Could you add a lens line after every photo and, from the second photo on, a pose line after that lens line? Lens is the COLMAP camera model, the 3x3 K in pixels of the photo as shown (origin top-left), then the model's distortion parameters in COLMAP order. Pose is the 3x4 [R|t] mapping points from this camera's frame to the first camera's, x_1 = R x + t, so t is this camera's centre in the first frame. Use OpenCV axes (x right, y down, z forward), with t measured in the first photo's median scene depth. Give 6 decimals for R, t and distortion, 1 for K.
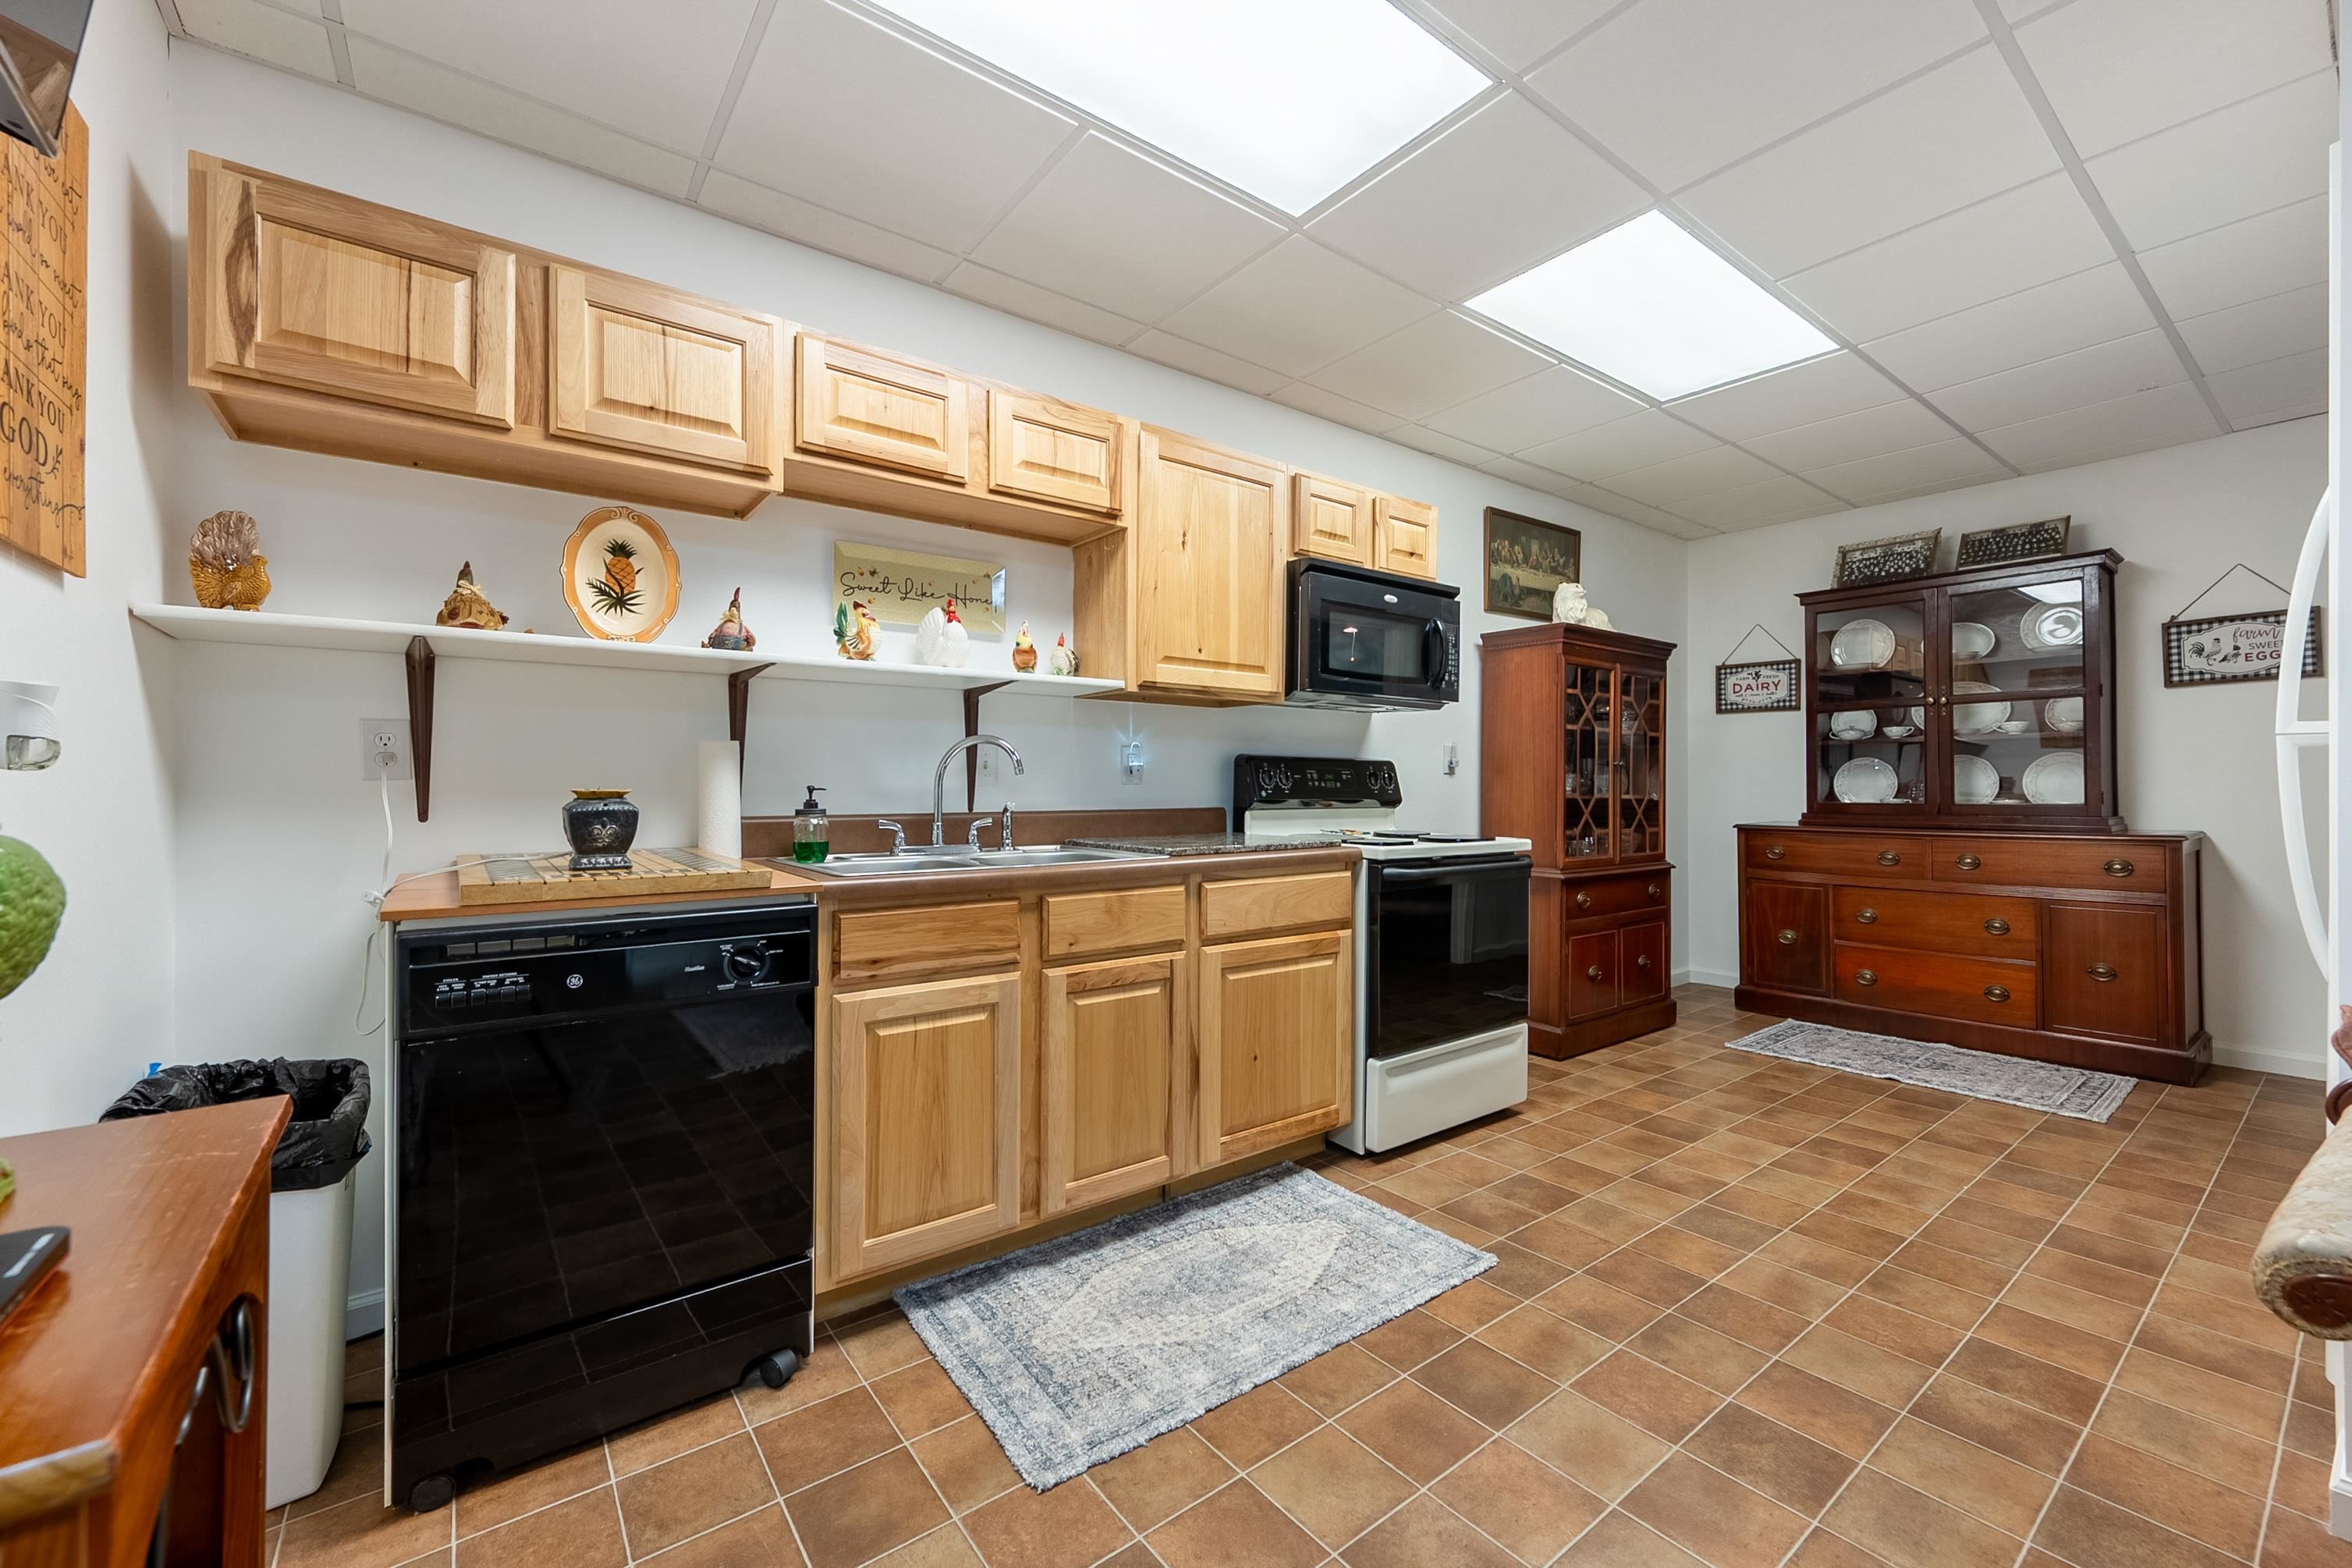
lens RADIAL K [[943.1, 0, 1176.0], [0, 943.1, 784.0], [0, 0, 1]] dist [0.003097, 0.000284]
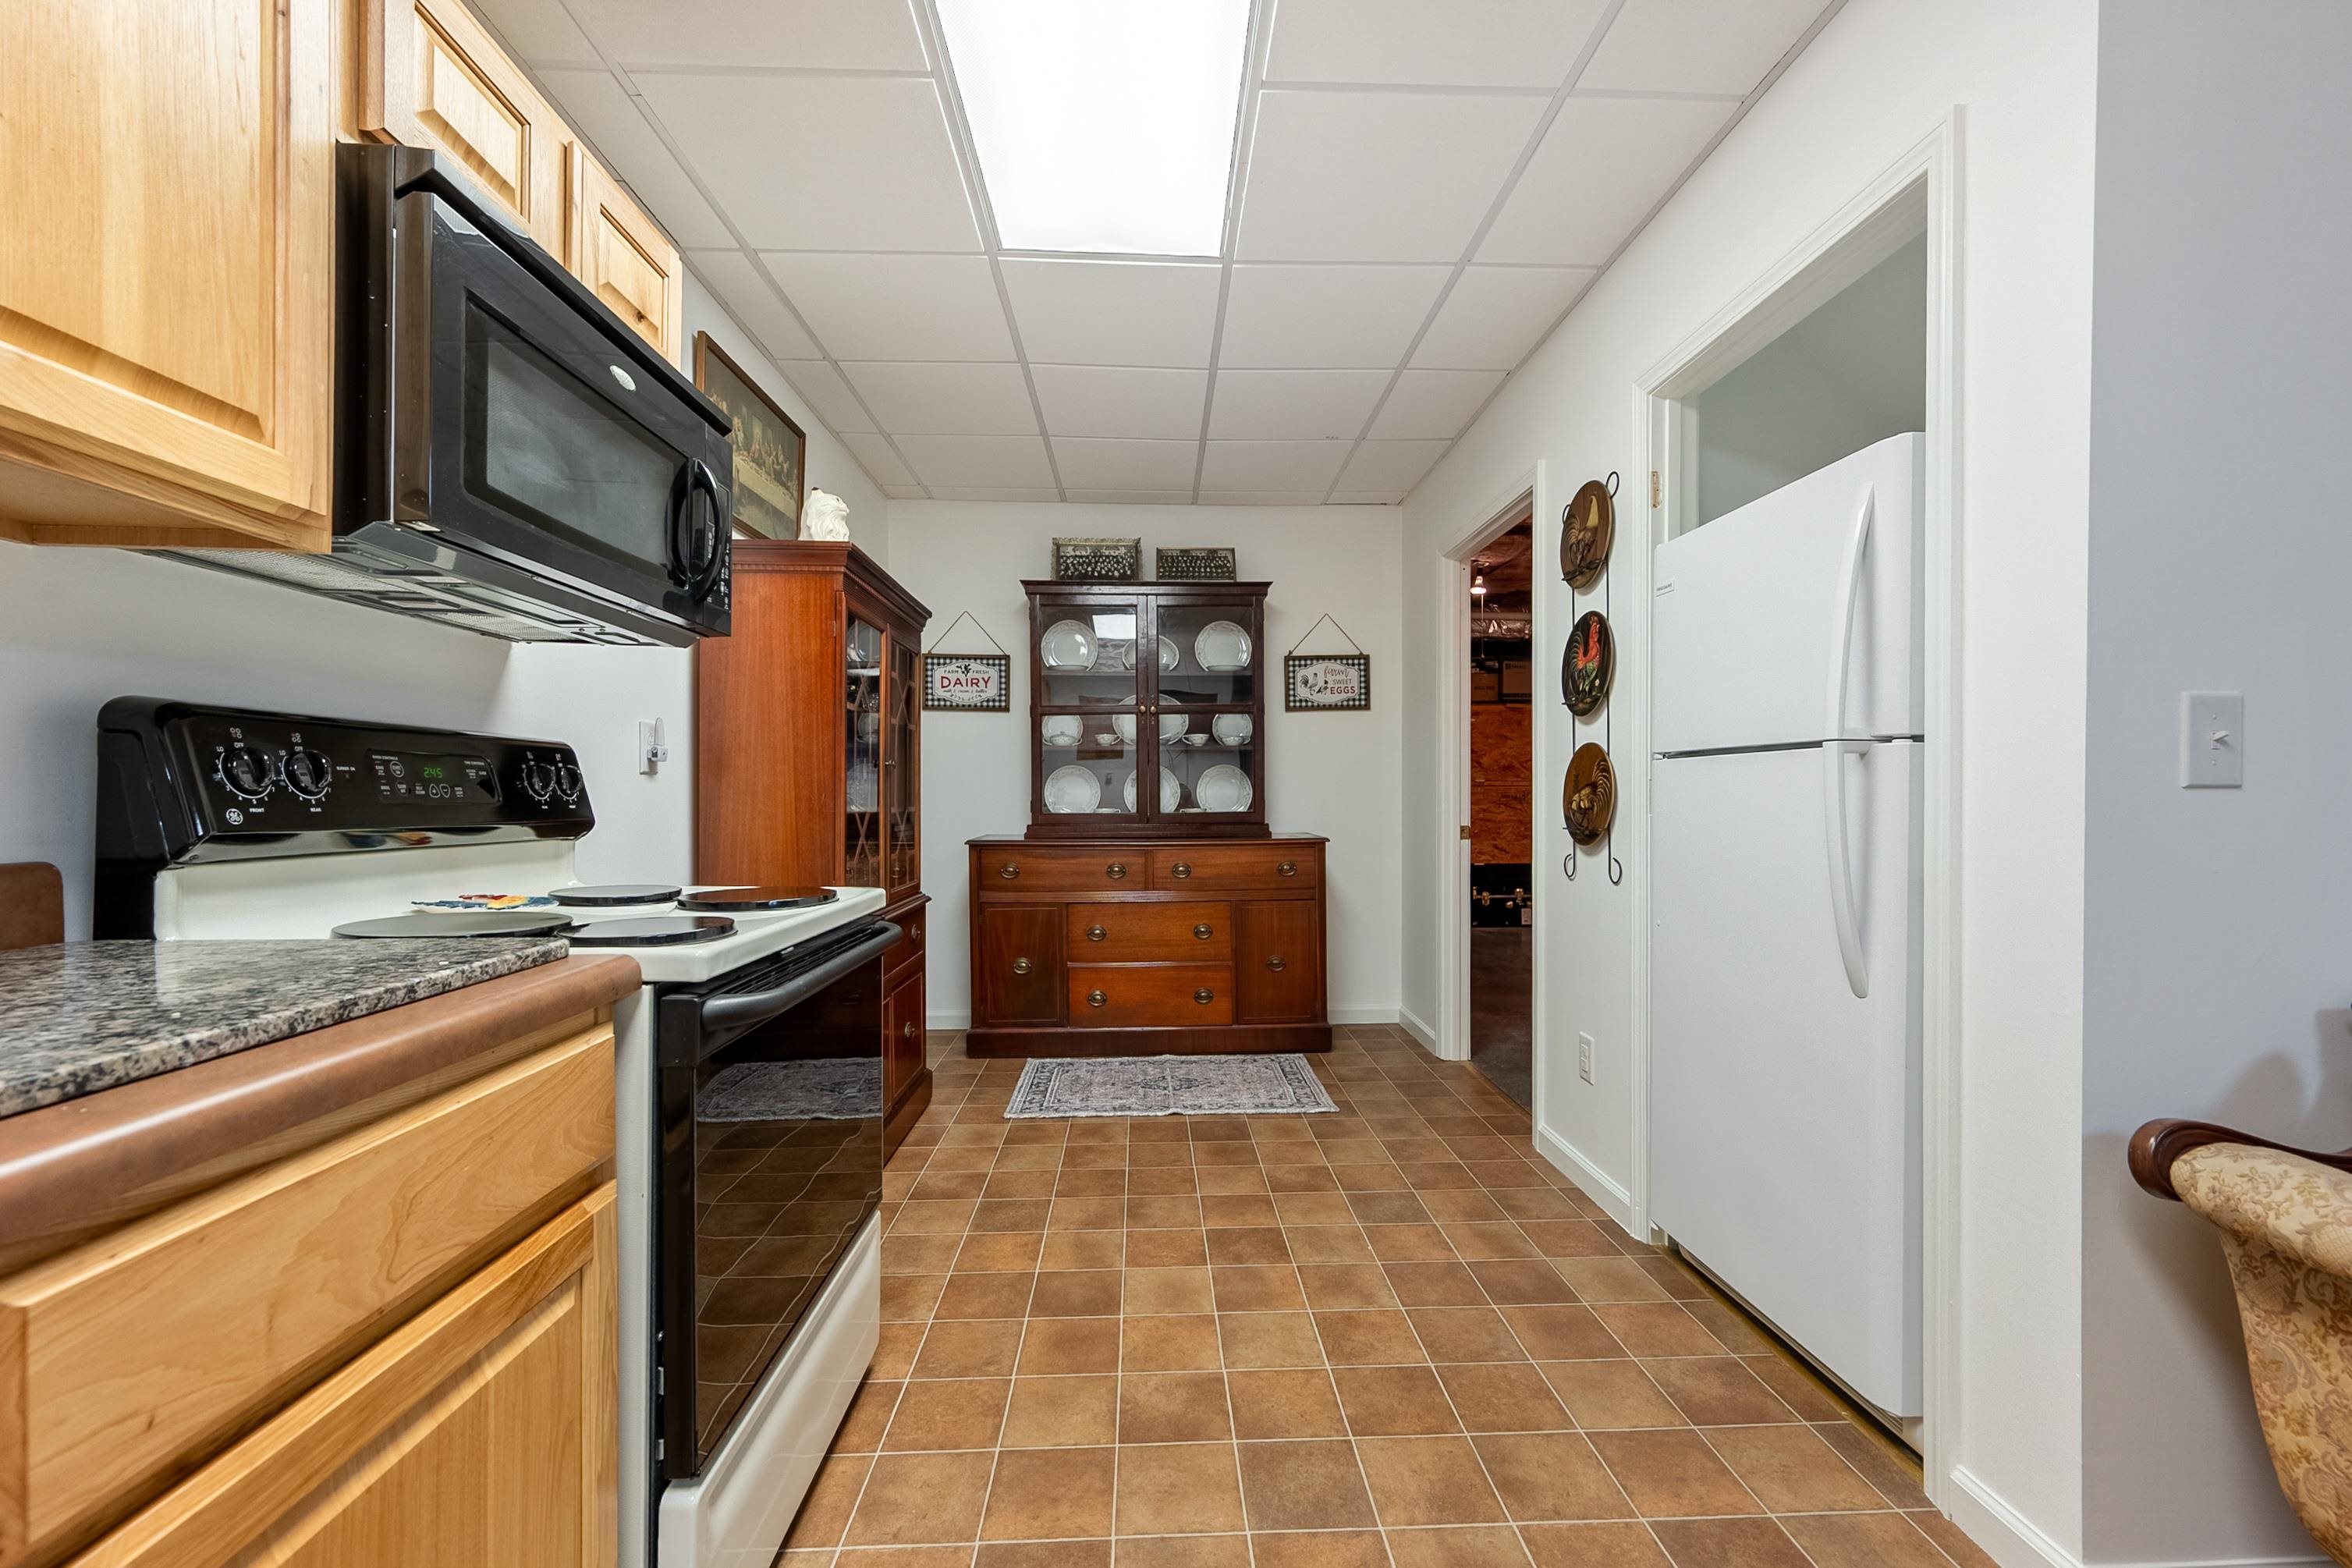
lens RADIAL K [[954.5, 0, 1189.4], [0, 954.5, 805.2], [0, 0, 1]] dist [0.003065, 0.000402]
pose [[0.570922, -0.008558, 0.820960, 0.005957], [-0.001744, 0.999931, 0.011636, 0.001330], [-0.821003, -0.008075, 0.570867, 0.514527]]
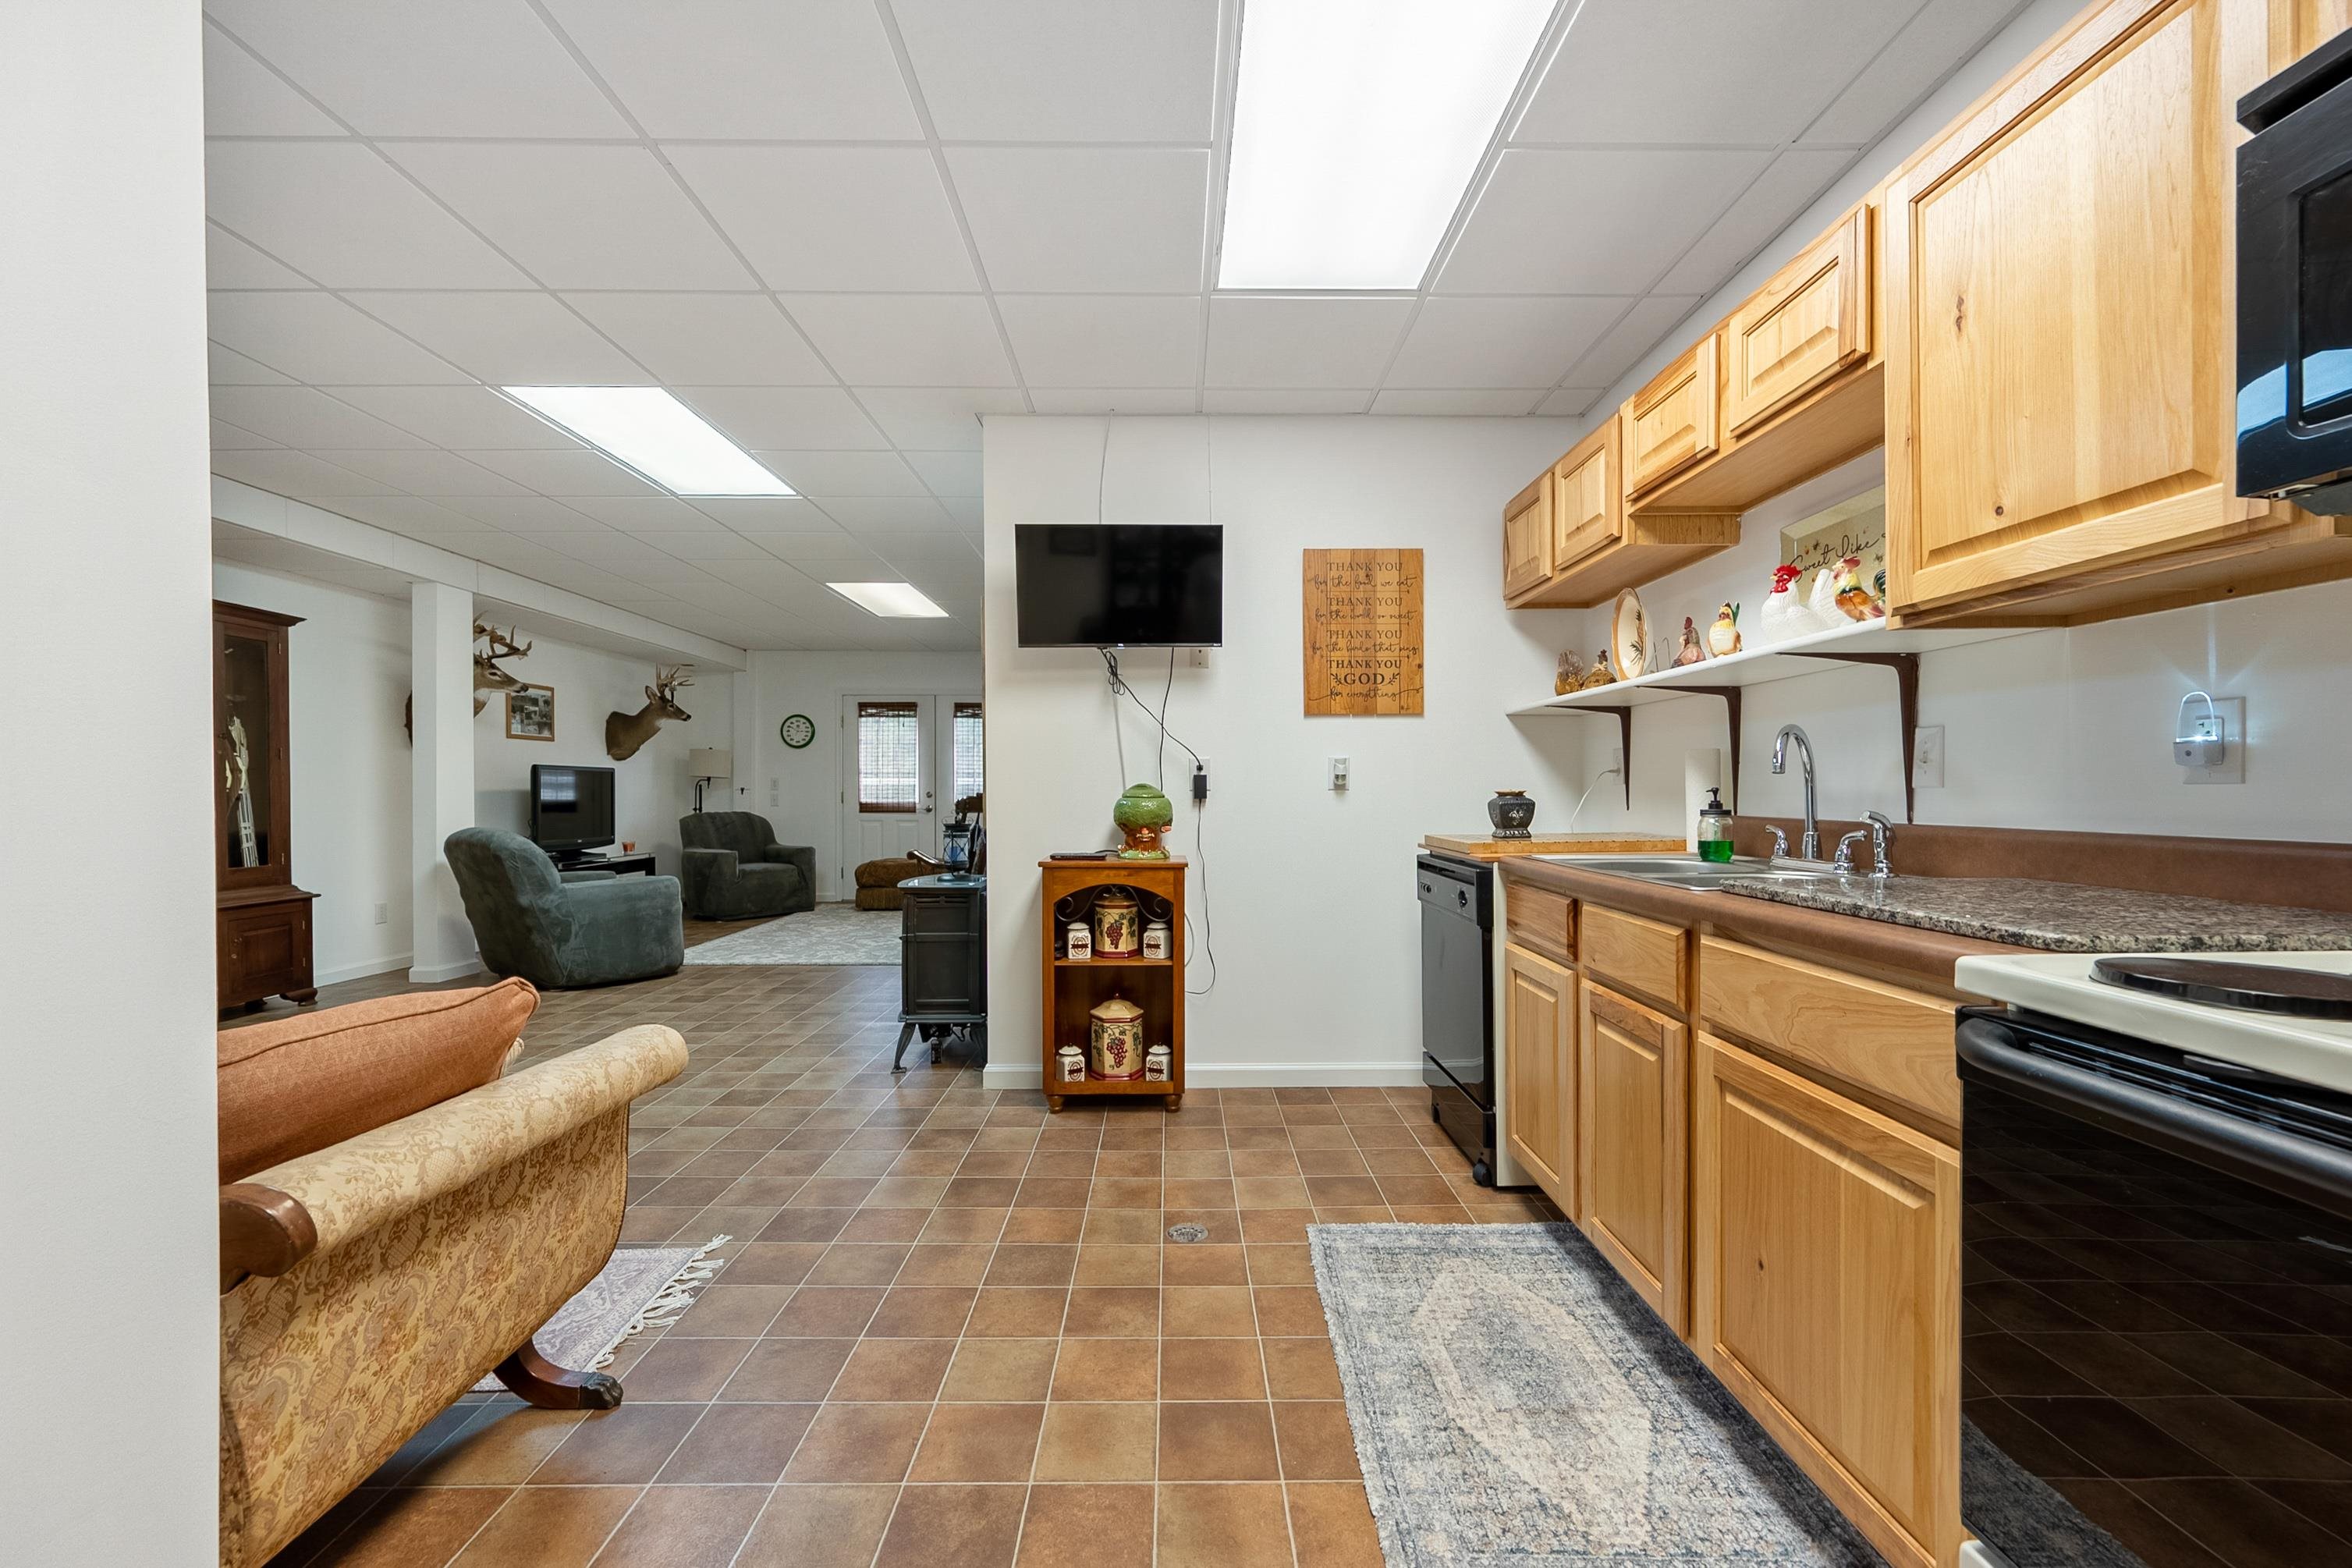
lens RADIAL K [[954.5, 0, 1189.4], [0, 954.5, 805.2], [0, 0, 1]] dist [0.003065, 0.000402]
pose [[-0.595656, 0.015173, -0.803096, 0.587448], [0.004889, 0.999872, 0.015264, 0.001313], [0.803225, 0.005166, -0.595654, 0.833597]]
